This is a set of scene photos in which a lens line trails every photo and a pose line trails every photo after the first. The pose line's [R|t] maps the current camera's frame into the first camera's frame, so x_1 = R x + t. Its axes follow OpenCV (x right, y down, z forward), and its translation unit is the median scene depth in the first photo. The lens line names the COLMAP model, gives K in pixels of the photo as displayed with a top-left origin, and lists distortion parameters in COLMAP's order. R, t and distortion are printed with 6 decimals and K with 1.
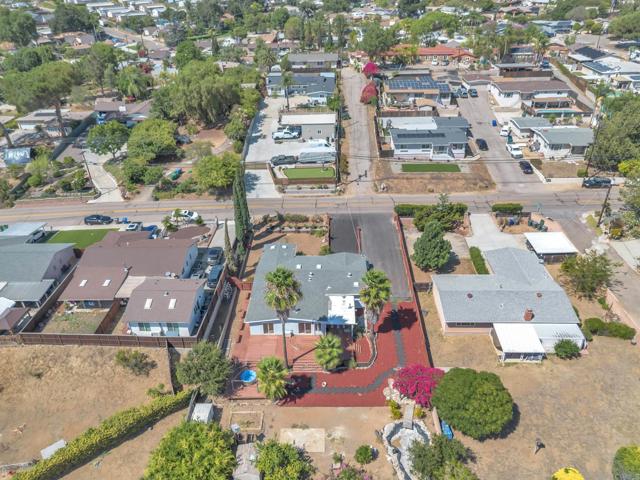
lens RADIAL K [[484.0, 0, 321.4], [0, 484.0, 241.6], [0, 0, 1]] dist [0.044460, -0.004273]
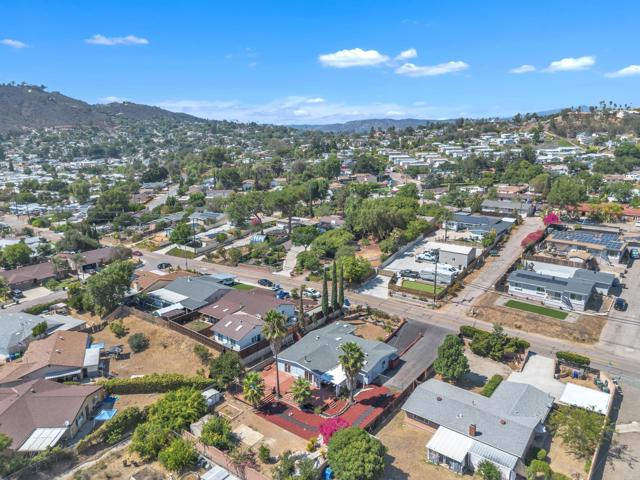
lens RADIAL K [[484.0, 0, 321.4], [0, 484.0, 241.6], [0, 0, 1]] dist [0.044460, -0.004273]
pose [[0.790202, 0.156411, -0.592551, 0.467178], [-0.317049, 0.931774, -0.176851, 0.039806], [0.524463, 0.327616, 0.785879, -0.083705]]
